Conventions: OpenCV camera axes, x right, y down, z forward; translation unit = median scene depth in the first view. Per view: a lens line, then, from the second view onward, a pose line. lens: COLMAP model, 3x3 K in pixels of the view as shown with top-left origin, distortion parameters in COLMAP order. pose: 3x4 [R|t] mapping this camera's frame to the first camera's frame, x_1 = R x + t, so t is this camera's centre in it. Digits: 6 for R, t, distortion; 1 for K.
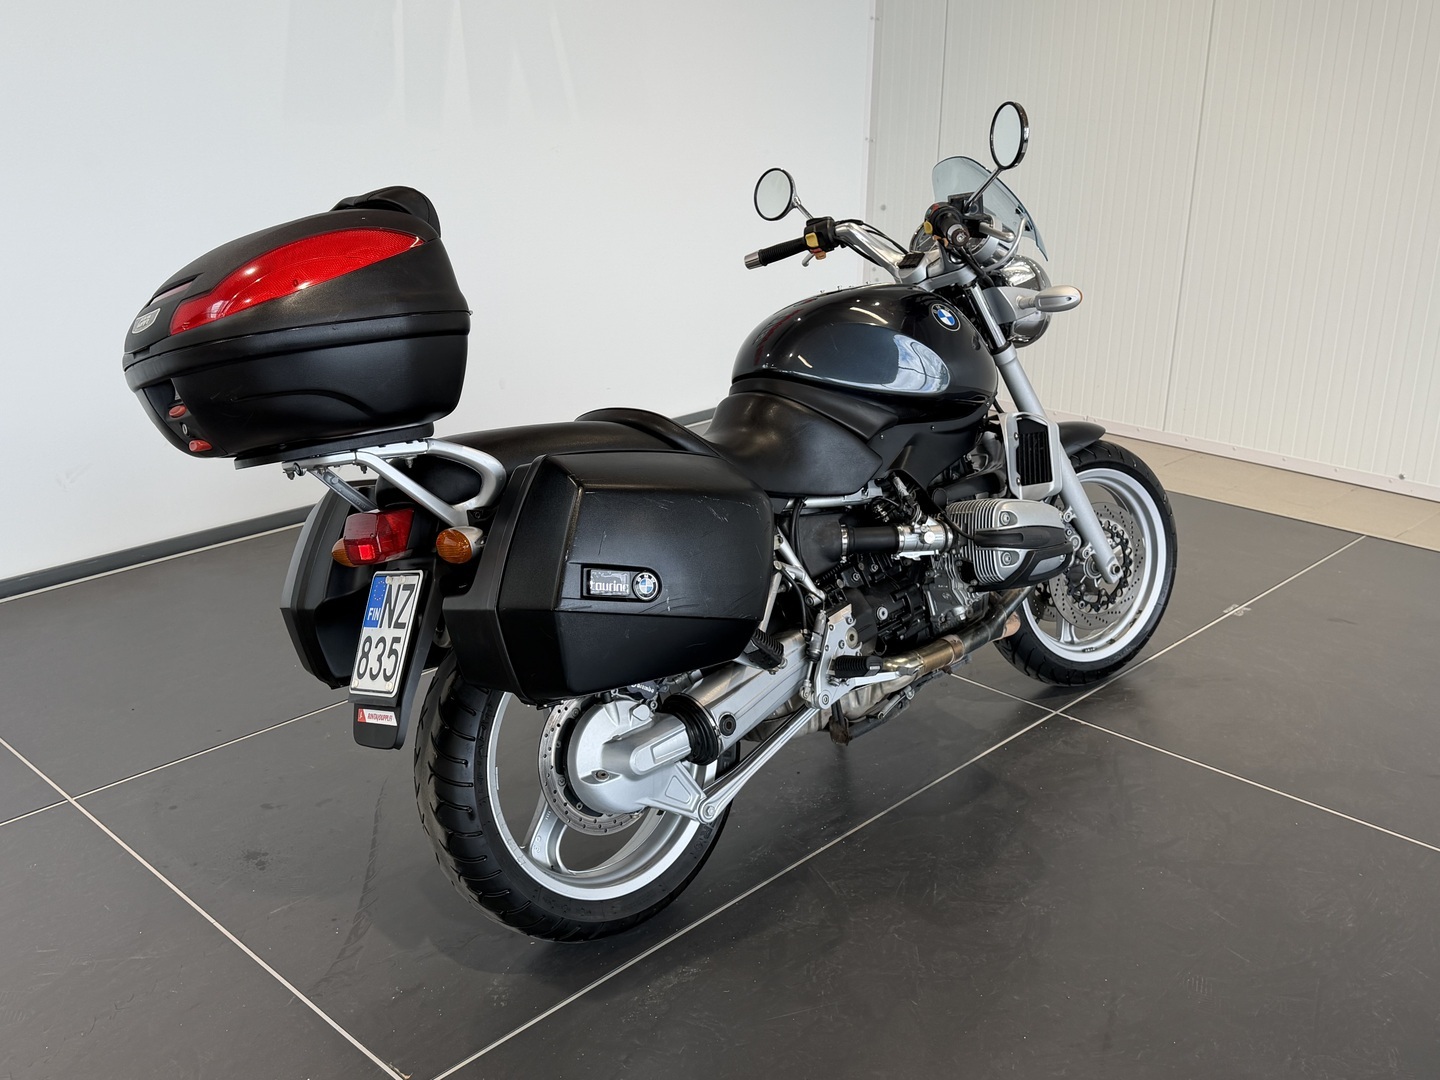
lens RADIAL K [[1443.9, 0, 720.0], [0, 1443.9, 540.0], [0, 0, 1]] dist [0.166289, -0.006205]
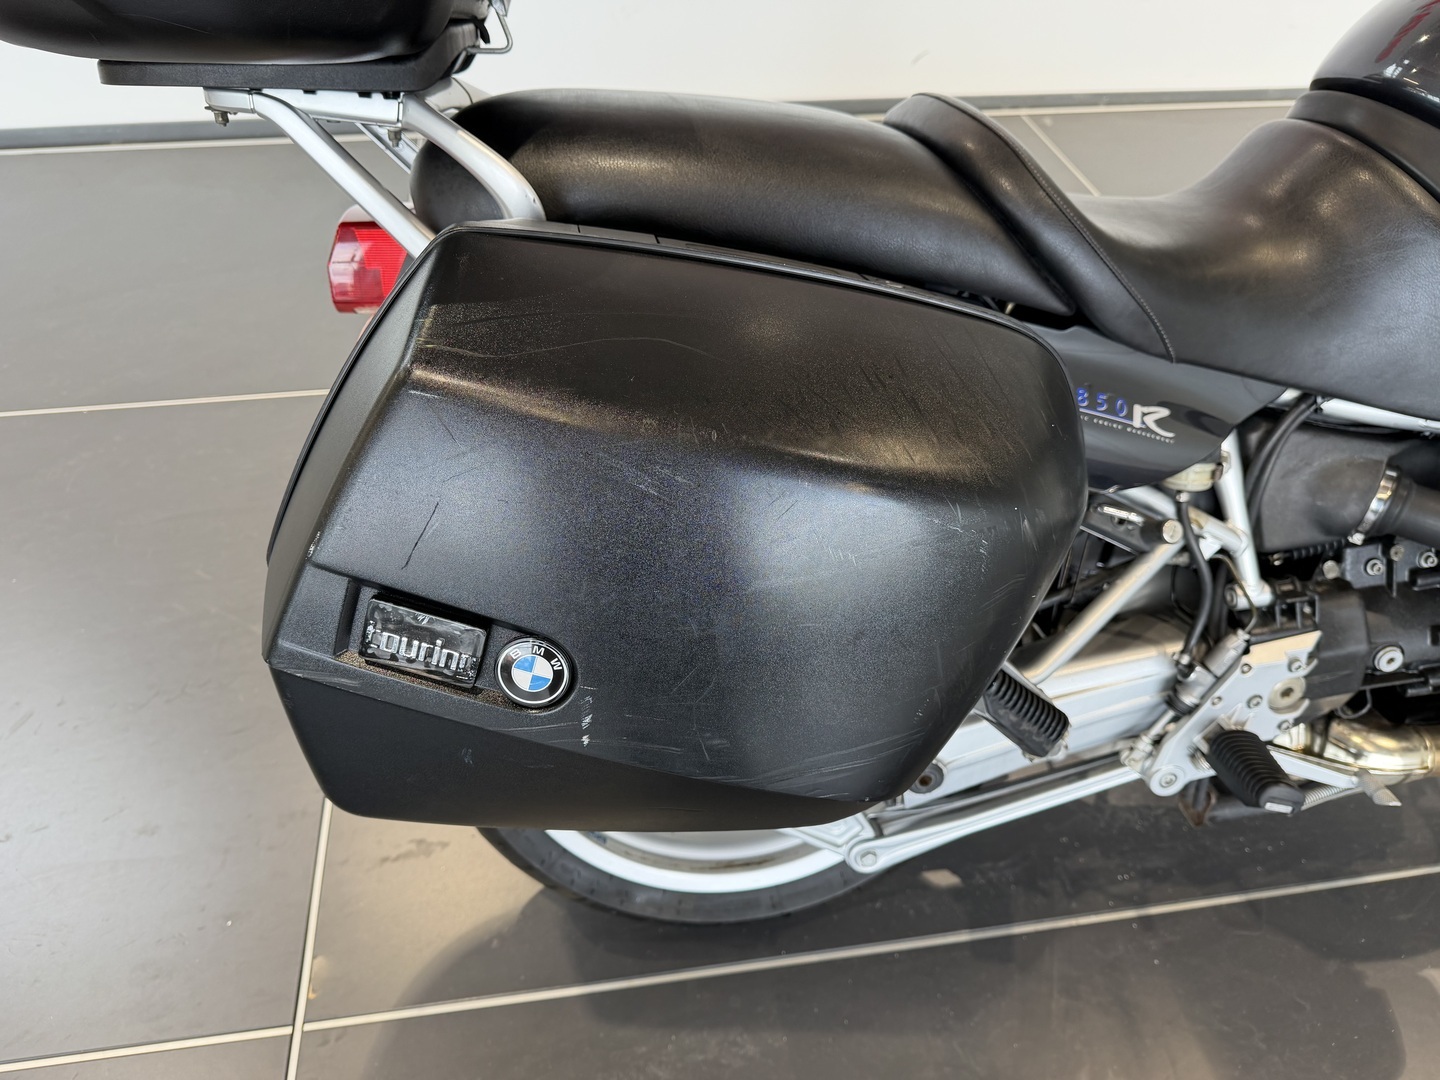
lens RADIAL K [[1048.9, 0, 715.4], [0, 1048.9, 540.3], [0, 0, 1]] dist [-0.004386, -0.001807]
pose [[0.801405, 0.422269, -0.423602, 0.063394], [-0.224160, 0.868644, 0.441826, -0.093966], [0.554528, -0.259127, 0.790792, 0.612361]]
